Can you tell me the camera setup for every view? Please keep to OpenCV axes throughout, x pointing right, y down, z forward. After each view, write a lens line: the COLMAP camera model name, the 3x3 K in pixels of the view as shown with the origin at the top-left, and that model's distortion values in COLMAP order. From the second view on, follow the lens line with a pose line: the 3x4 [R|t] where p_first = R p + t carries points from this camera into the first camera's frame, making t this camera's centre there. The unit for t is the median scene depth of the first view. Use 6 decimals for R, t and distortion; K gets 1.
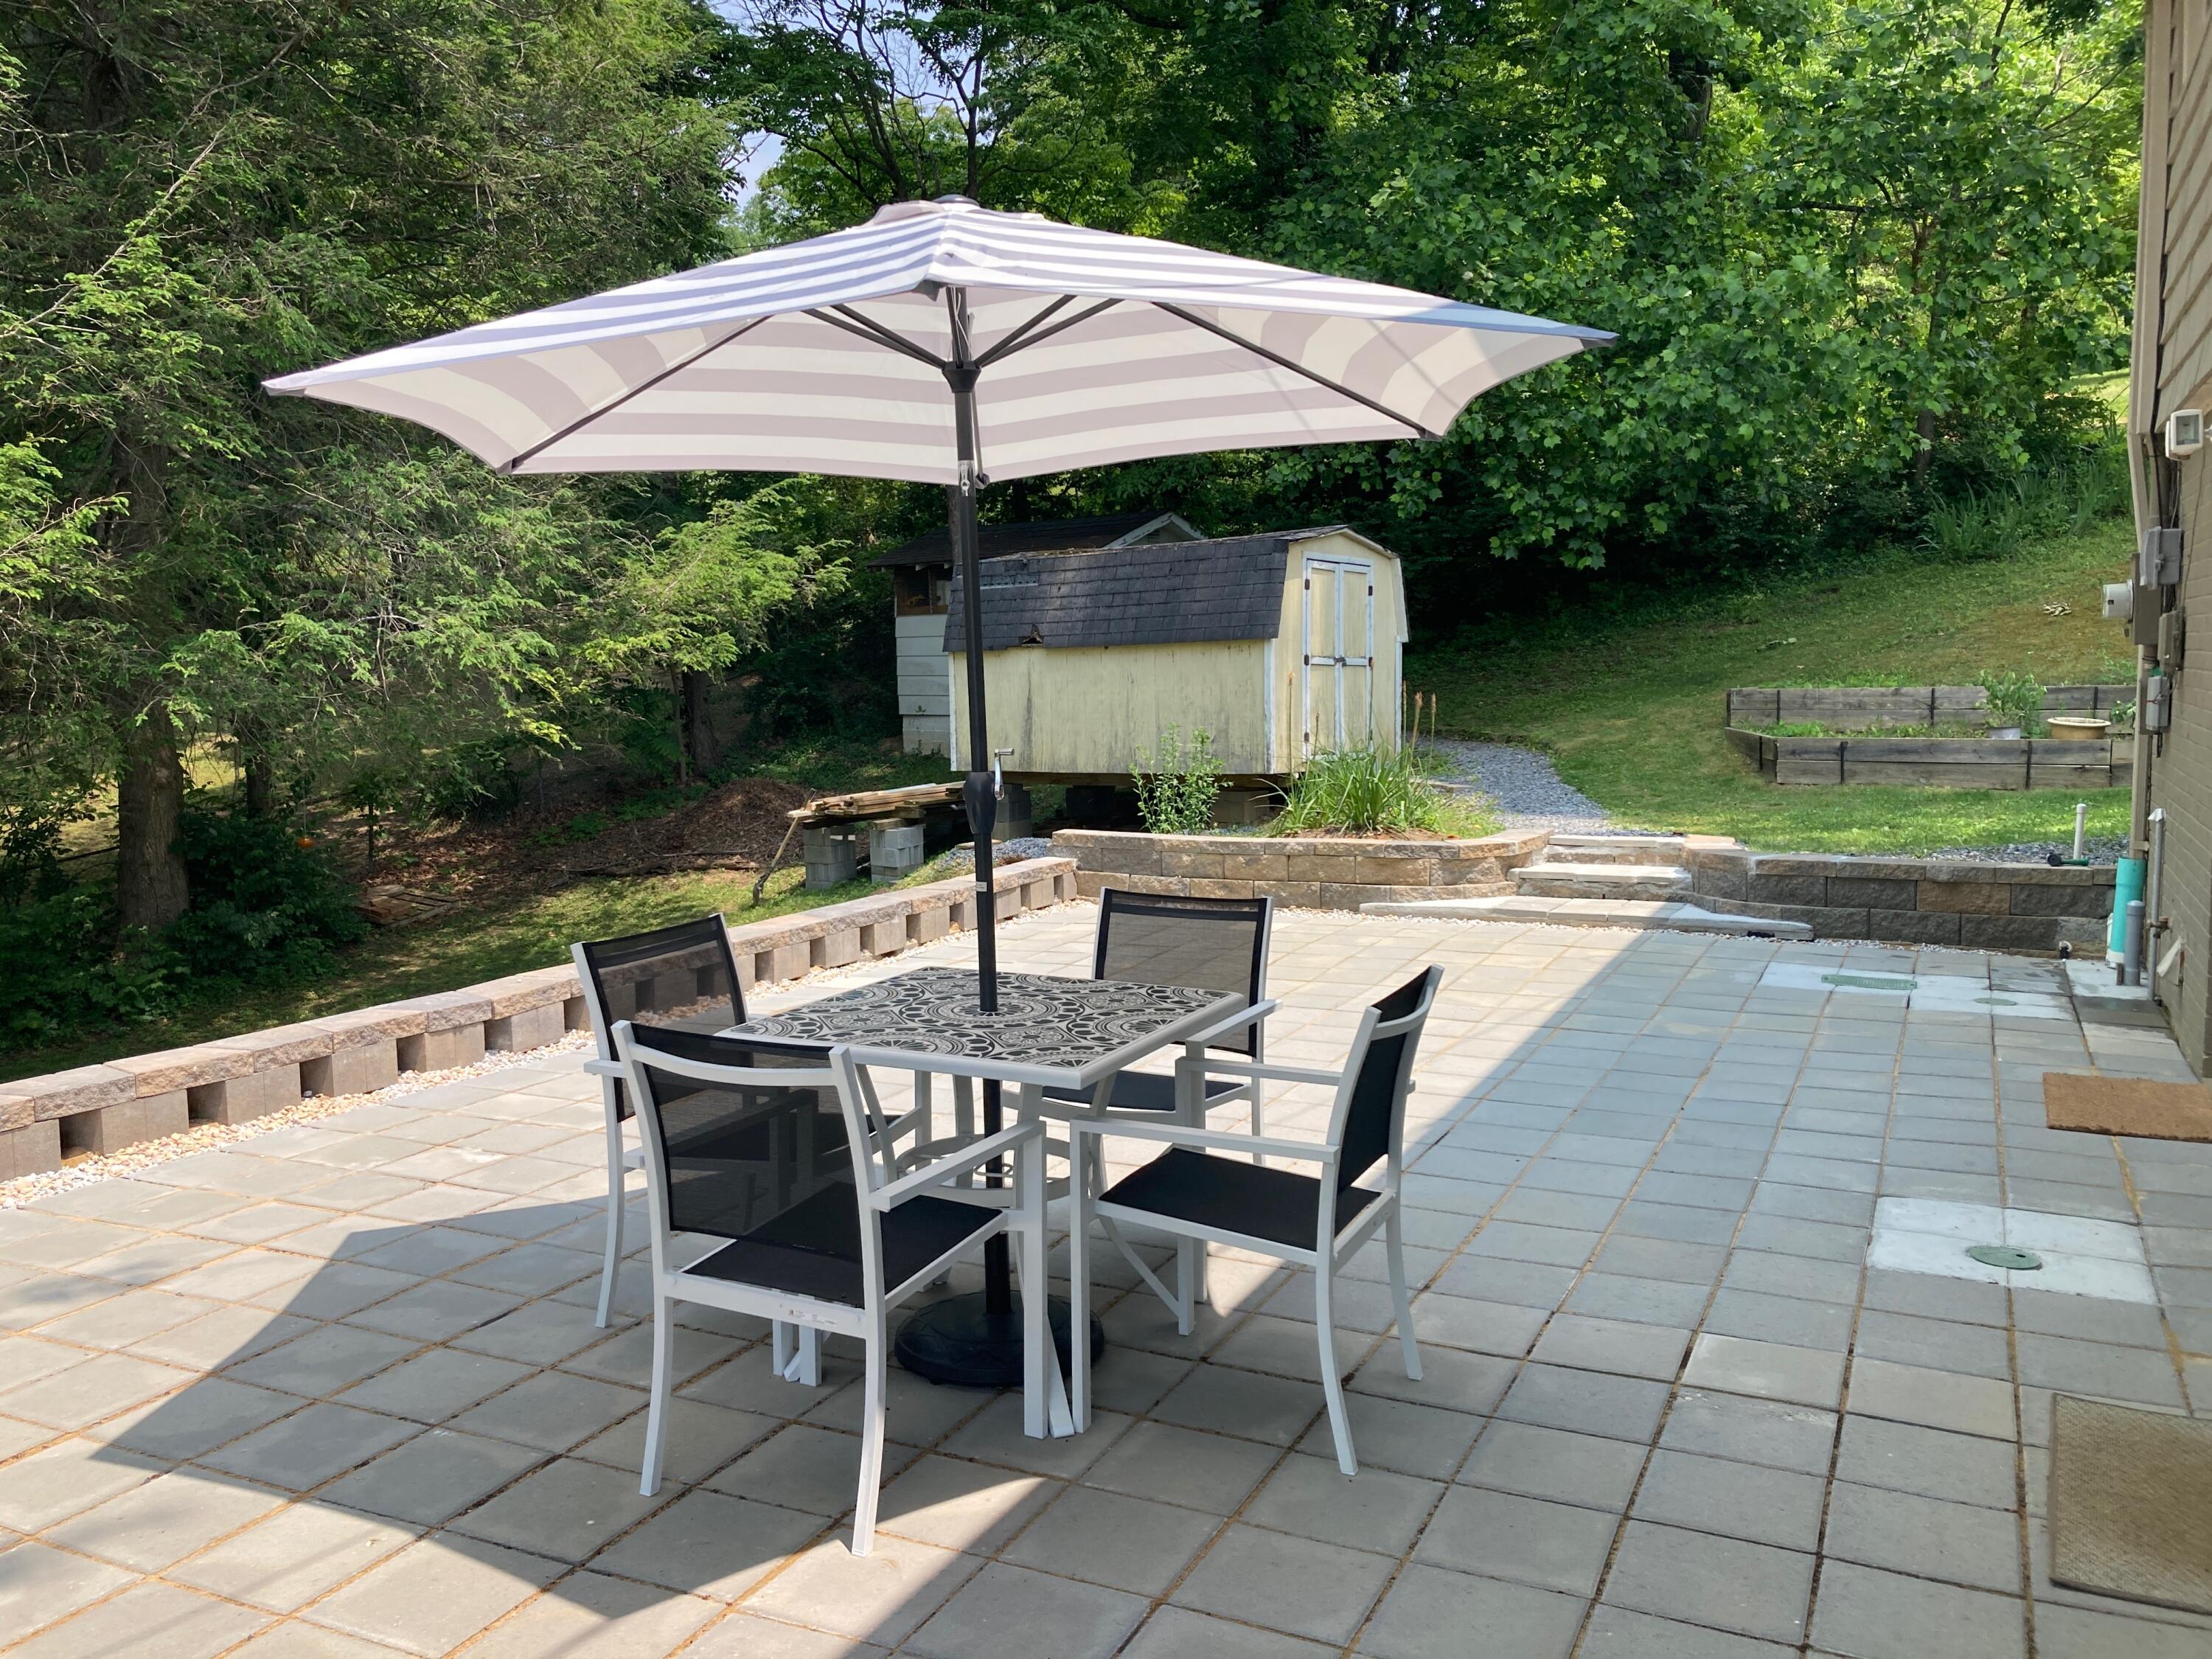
lens RADIAL K [[1793.0, 0, 1106.0], [0, 1793.0, 829.5], [0, 0, 1]] dist [0.029245, -0.050229]
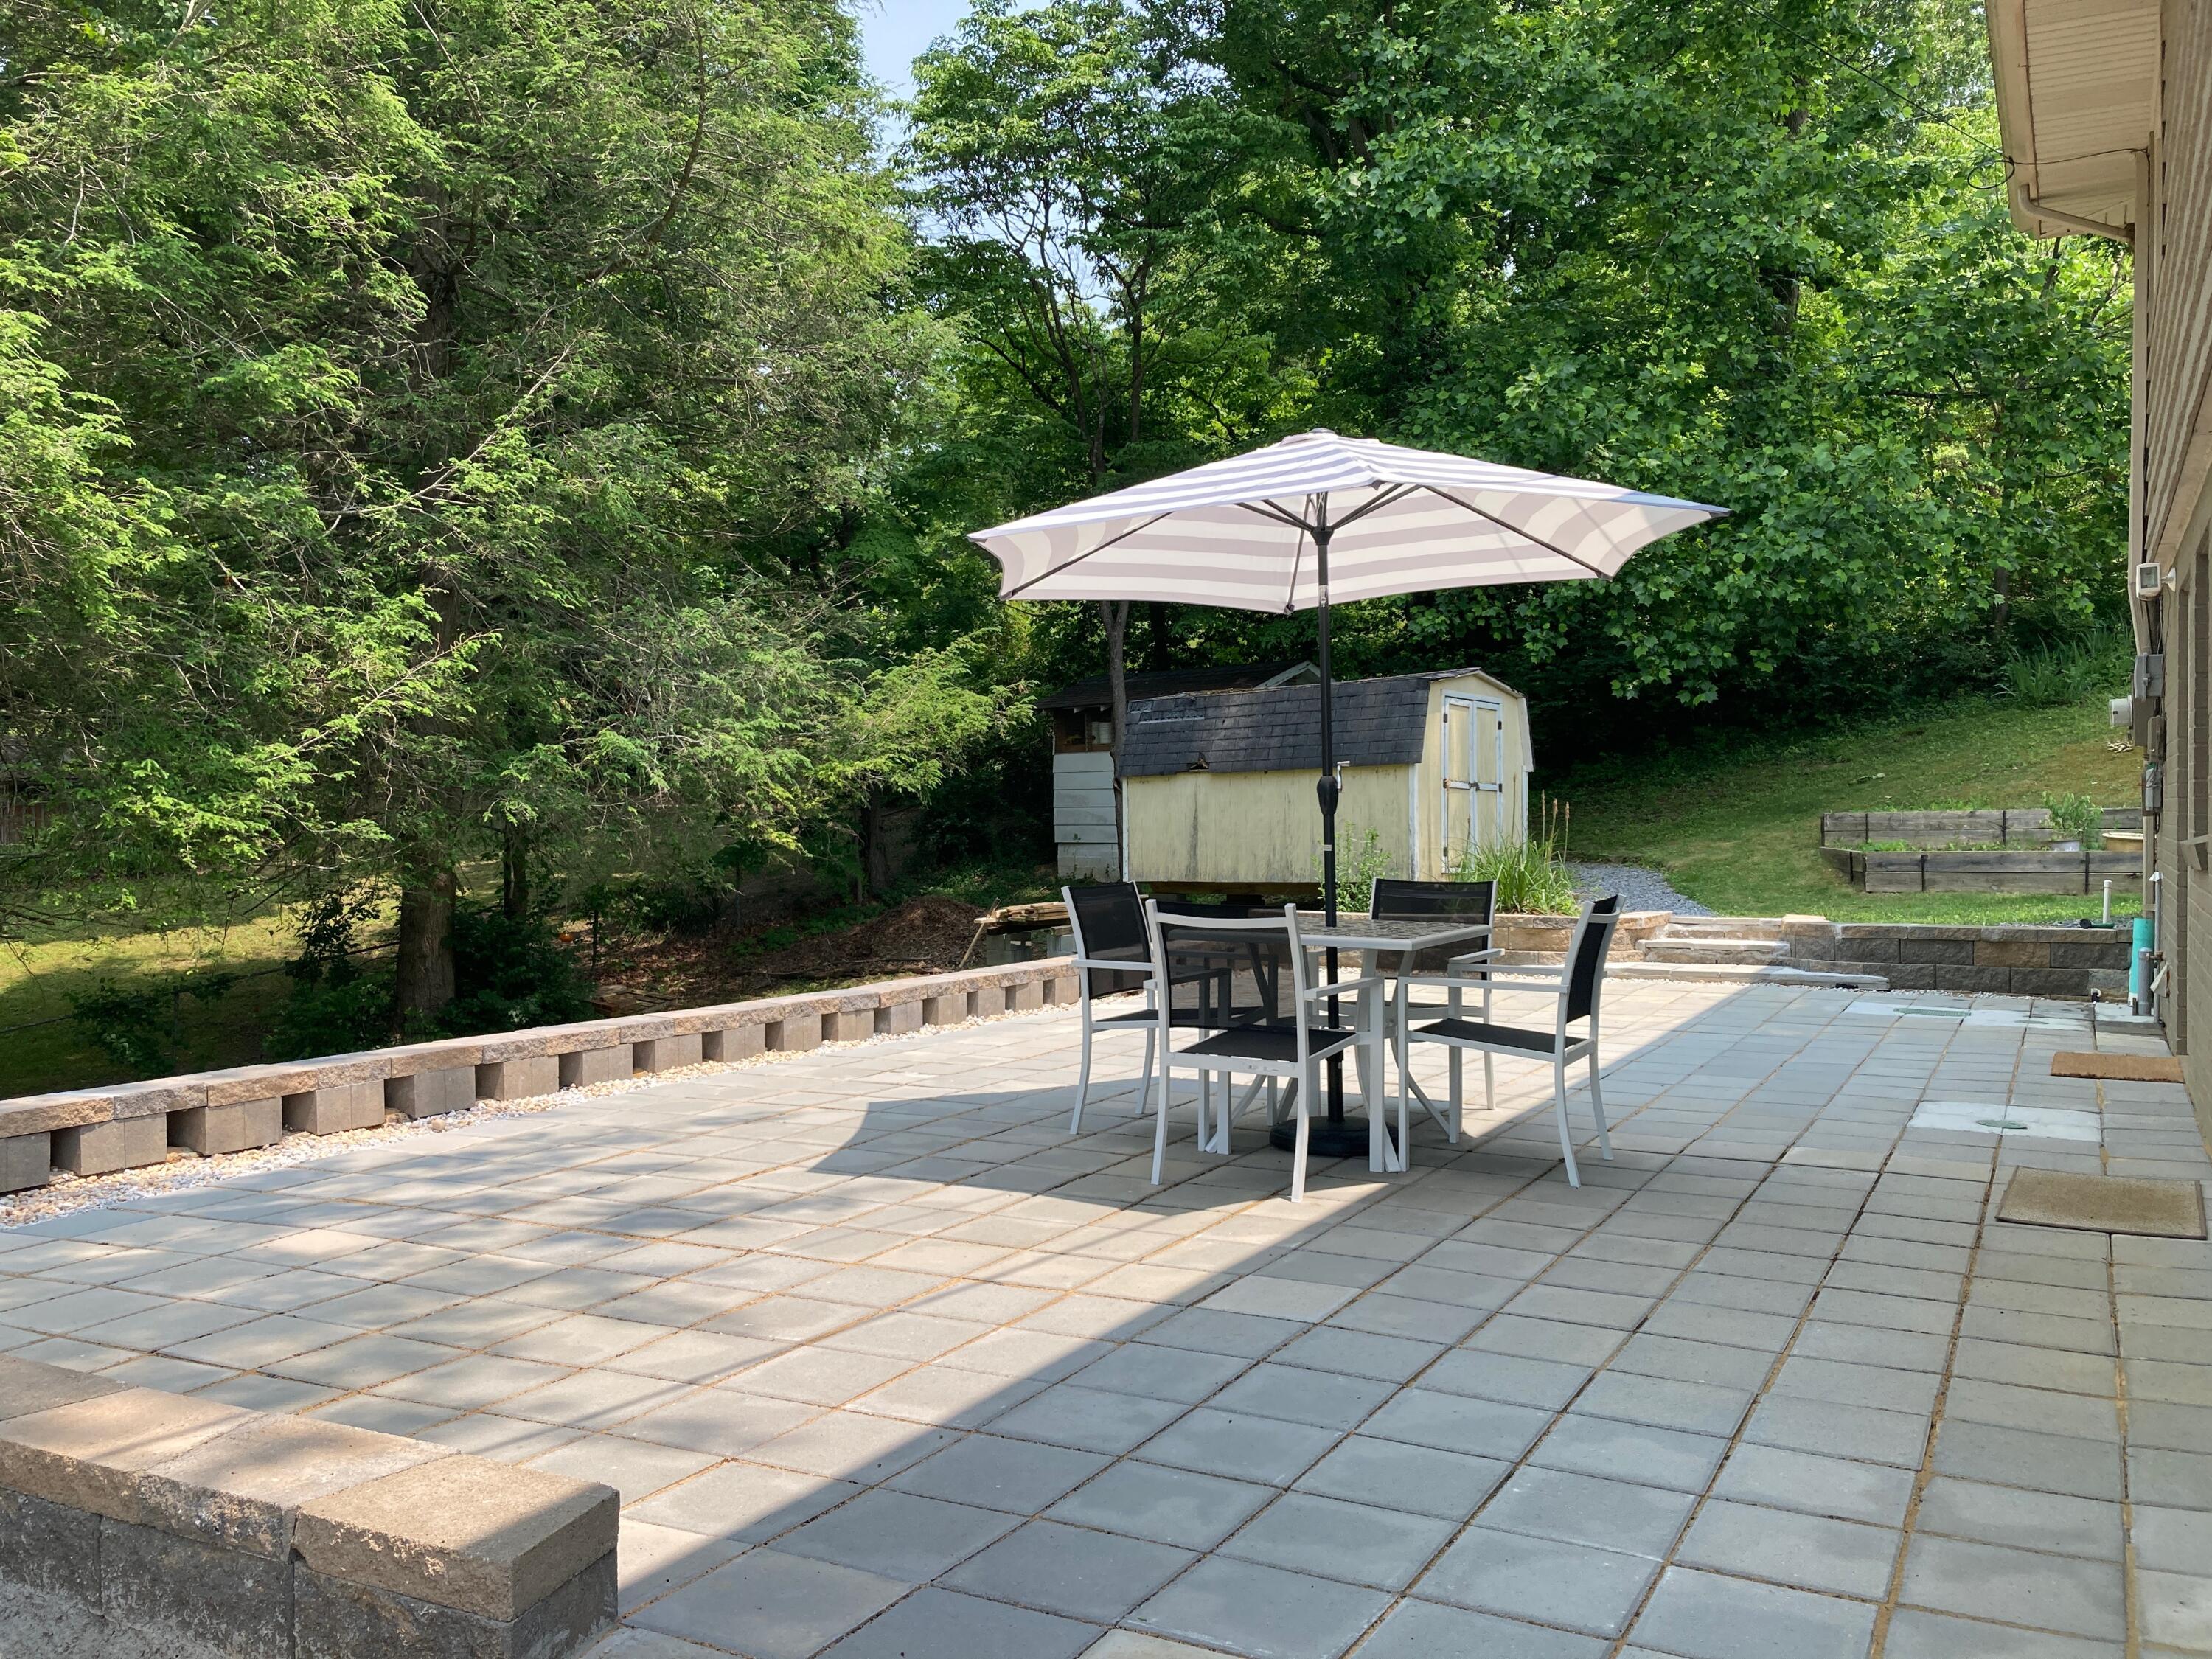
lens RADIAL K [[1792.5, 0, 1097.0], [0, 1792.5, 855.6], [0, 0, 1]] dist [0.010189, -0.037679]
pose [[0.998371, 0.010135, -0.056155, -0.045021], [-0.014253, 0.997199, -0.073422, 0.038019], [0.055254, 0.074103, 0.995719, -0.144933]]
